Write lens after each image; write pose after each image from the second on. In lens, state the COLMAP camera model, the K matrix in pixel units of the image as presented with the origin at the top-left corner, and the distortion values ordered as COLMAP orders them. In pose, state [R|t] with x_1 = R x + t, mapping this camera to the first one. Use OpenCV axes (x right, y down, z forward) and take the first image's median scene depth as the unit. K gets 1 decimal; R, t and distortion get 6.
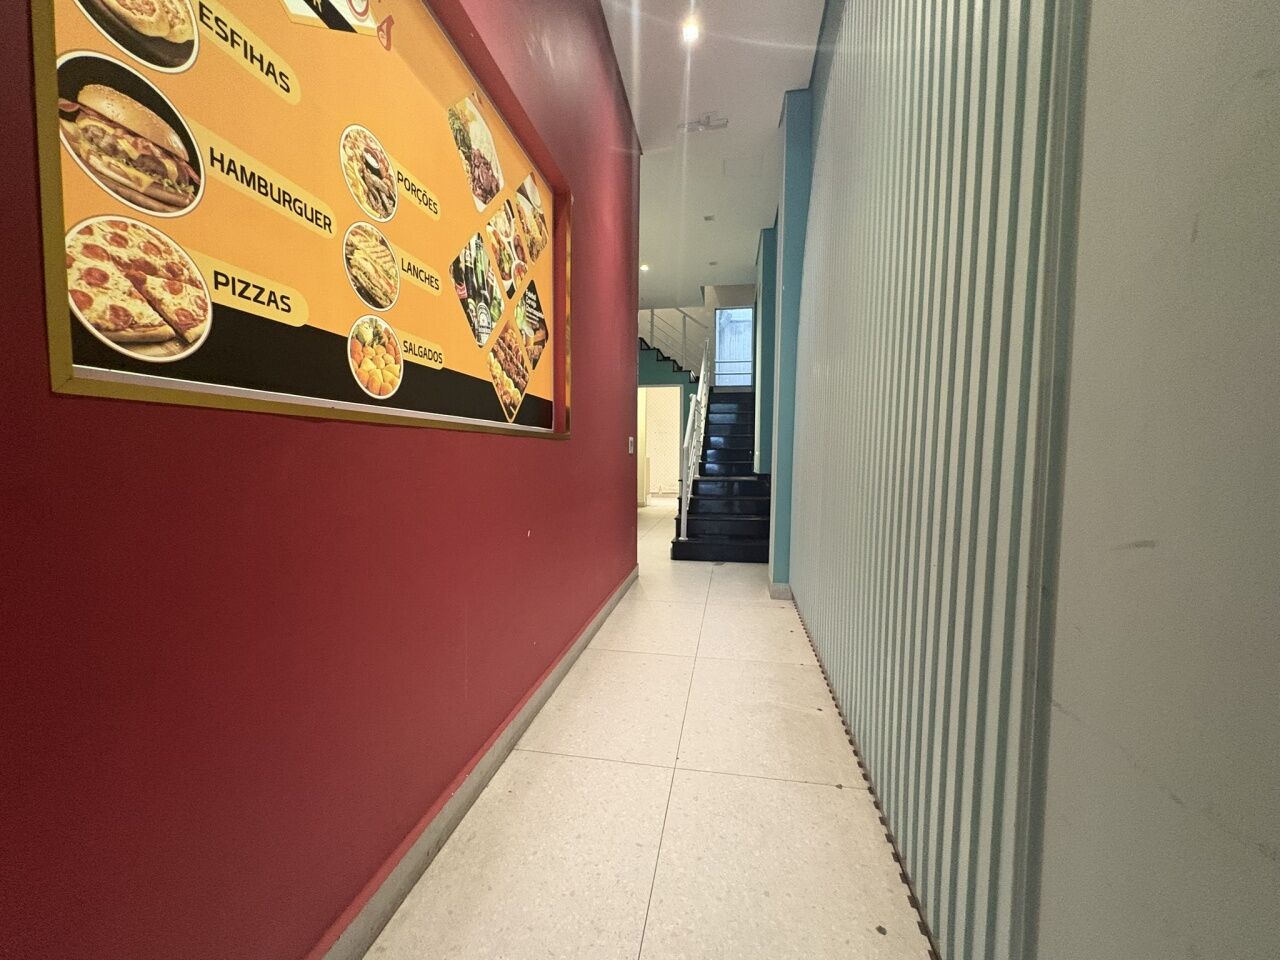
lens RADIAL K [[511.0, 0, 640.1], [0, 511.0, 484.4], [0, 0, 1]] dist [-0.000123, 0.000237]
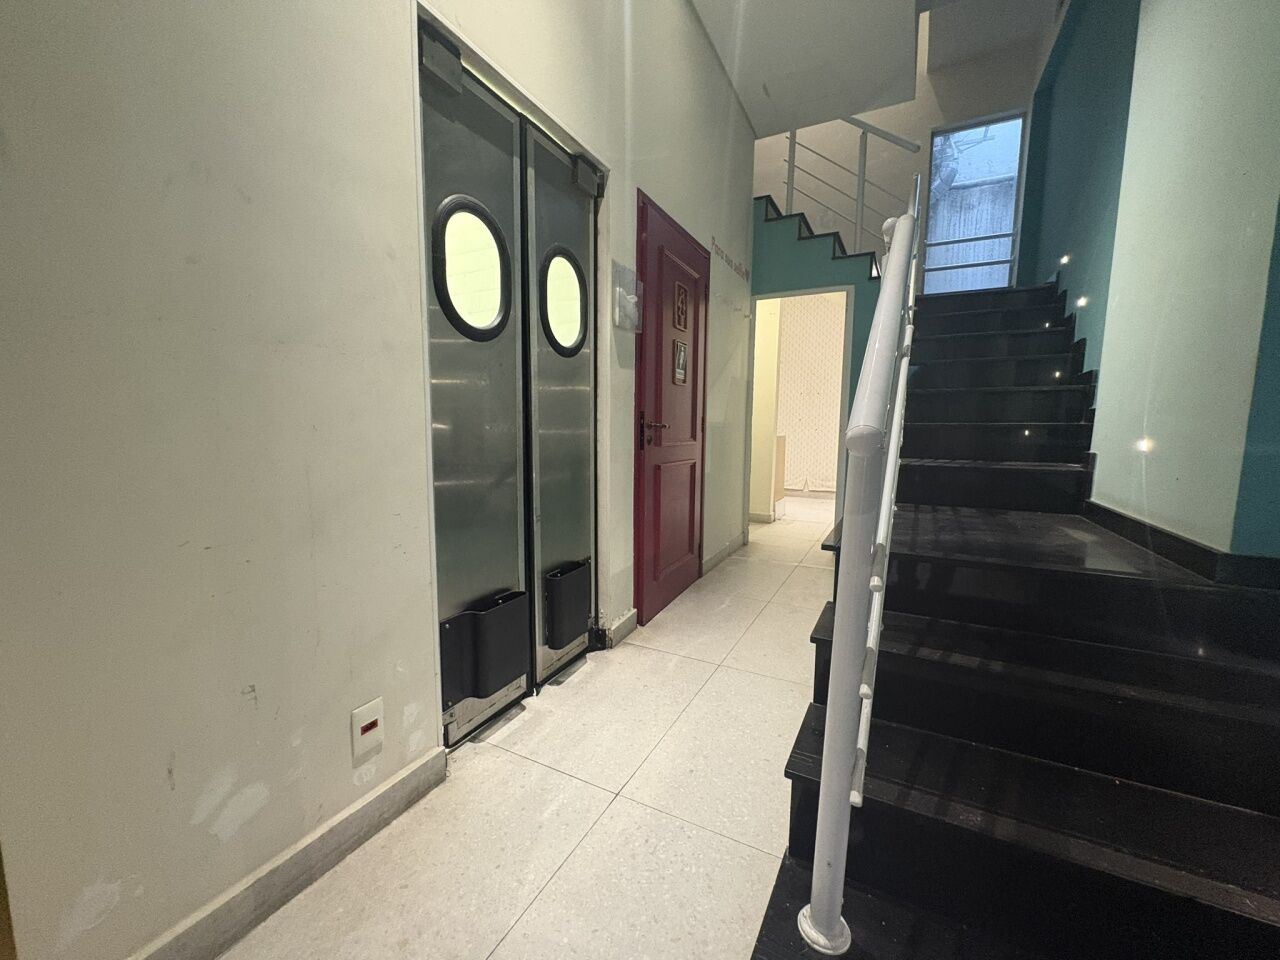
lens RADIAL K [[511.0, 0, 637.7], [0, 511.0, 482.4], [0, 0, 1]] dist [-0.000123, 0.000237]
pose [[0.955126, 0.045166, -0.292734, 0.039934], [-0.026812, 0.997432, 0.066412, -0.041740], [0.294982, -0.055583, 0.953885, 0.480051]]
